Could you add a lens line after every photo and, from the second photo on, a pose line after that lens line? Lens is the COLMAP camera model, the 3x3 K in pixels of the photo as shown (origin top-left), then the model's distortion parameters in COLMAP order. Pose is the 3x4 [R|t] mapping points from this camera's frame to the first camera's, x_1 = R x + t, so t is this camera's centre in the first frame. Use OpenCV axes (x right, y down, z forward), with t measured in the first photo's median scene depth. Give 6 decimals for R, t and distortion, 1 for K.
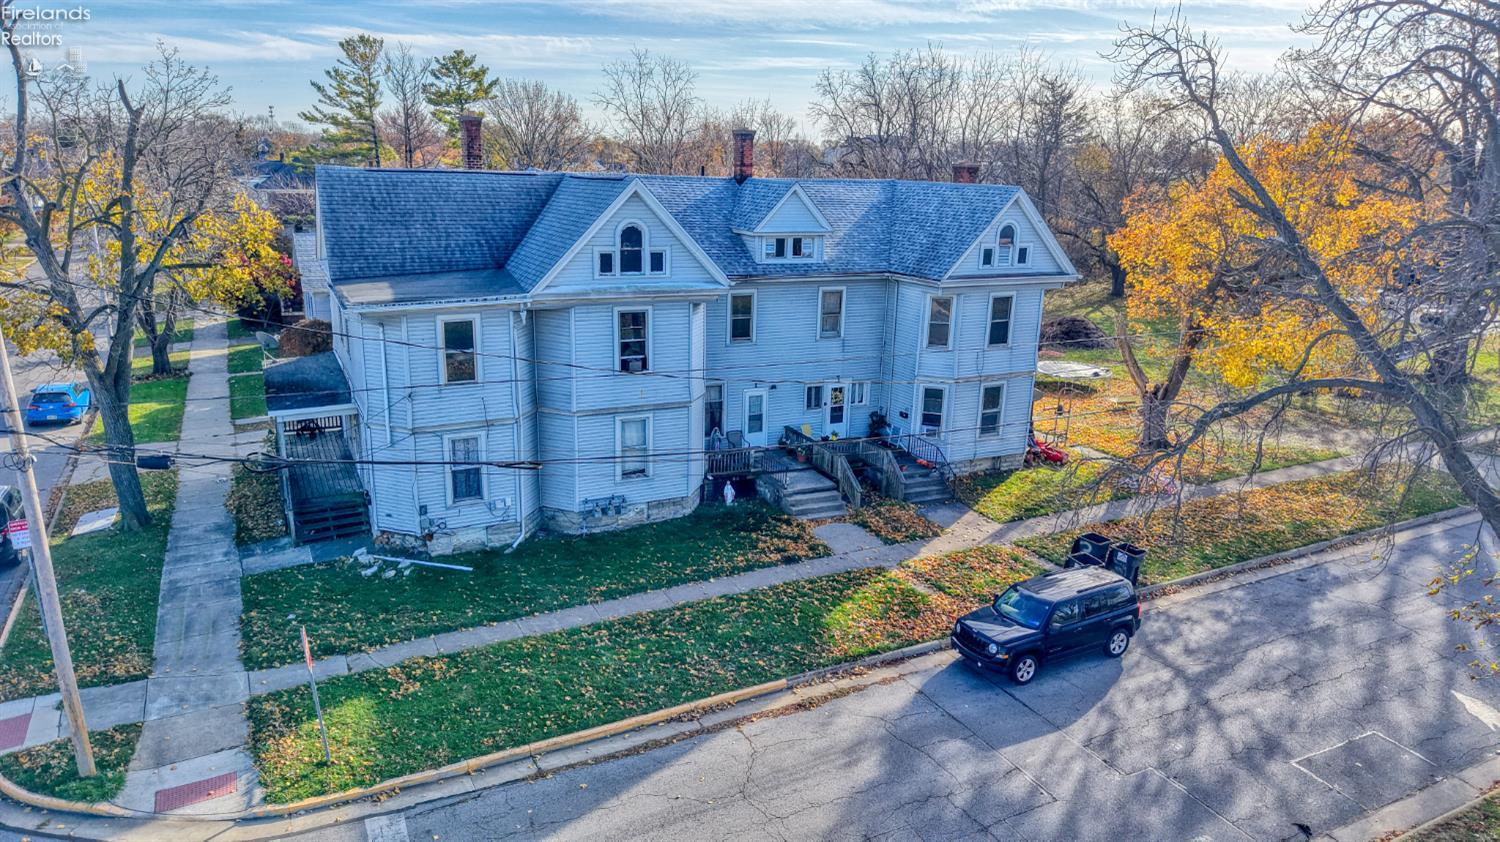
lens RADIAL K [[1005.1, 0, 750.0], [0, 1005.1, 421.0], [0, 0, 1]] dist [0.052523, -0.059049]
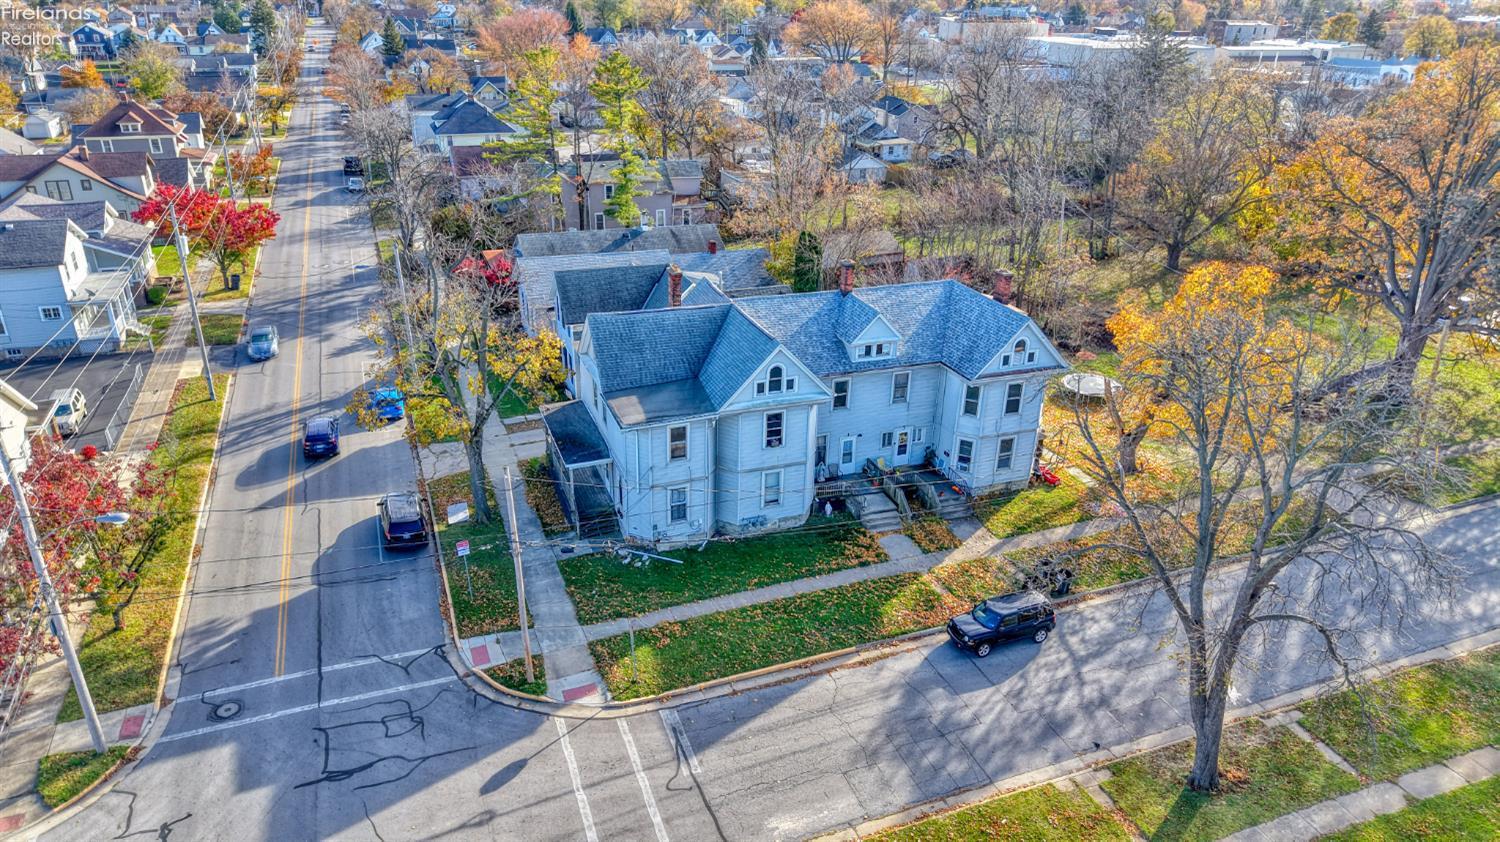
lens RADIAL K [[1004.7, 0, 750.0], [0, 1004.7, 421.0], [0, 0, 1]] dist [0.126202, -0.181320]
pose [[0.994570, 0.038942, -0.096514, 0.003955], [-0.023628, 0.987631, 0.155003, -0.359079], [0.101356, -0.151881, 0.983188, -0.657254]]
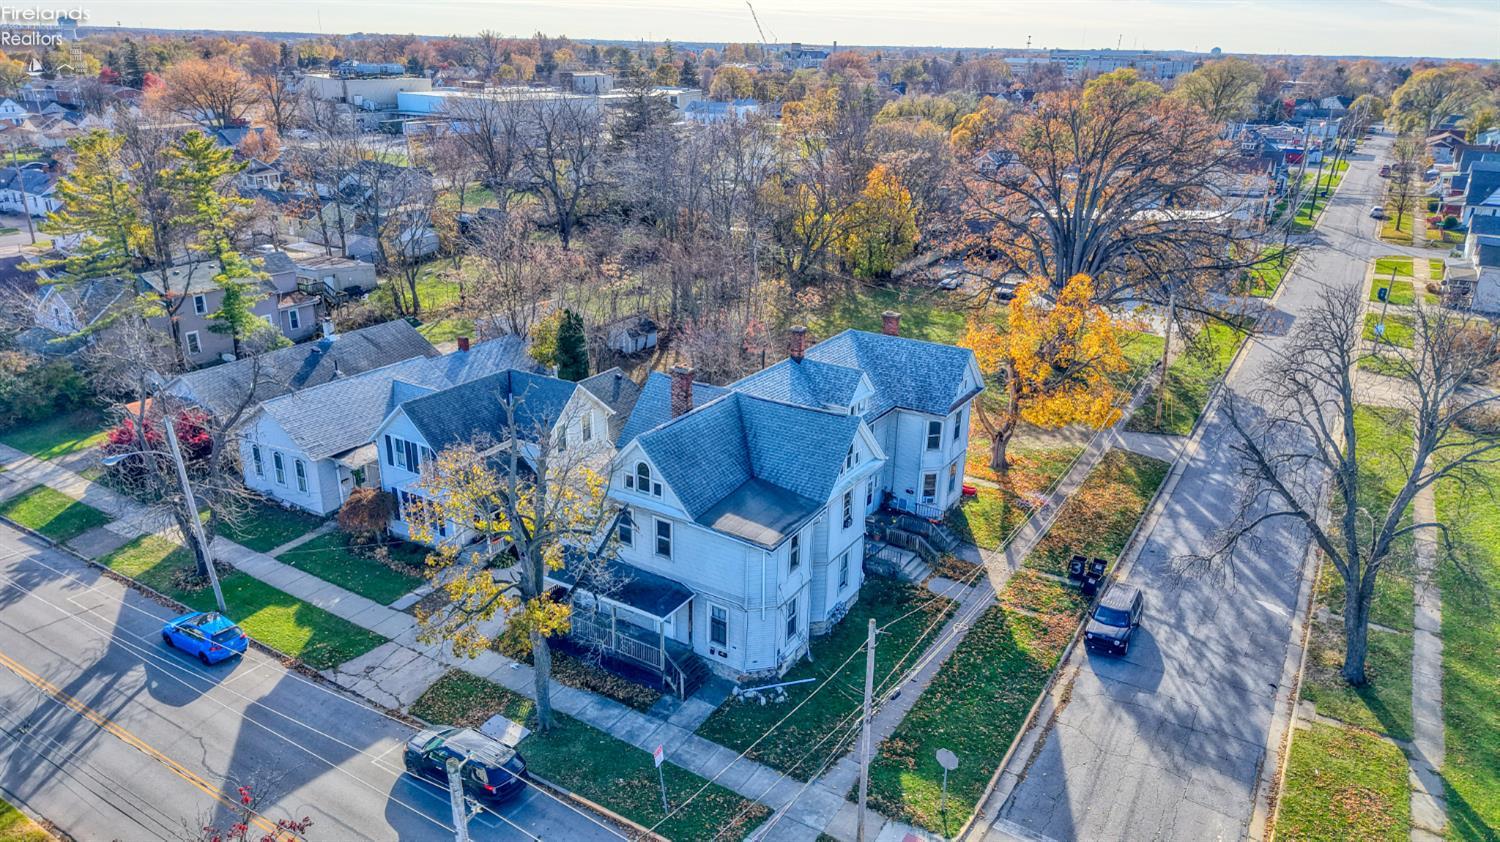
lens RADIAL K [[1004.7, 0, 750.0], [0, 1004.7, 421.0], [0, 0, 1]] dist [0.126202, -0.181320]
pose [[0.855510, -0.194069, 0.480041, -1.015127], [0.139296, 0.979187, 0.147612, -0.486108], [-0.498697, -0.059416, 0.864738, -0.303478]]
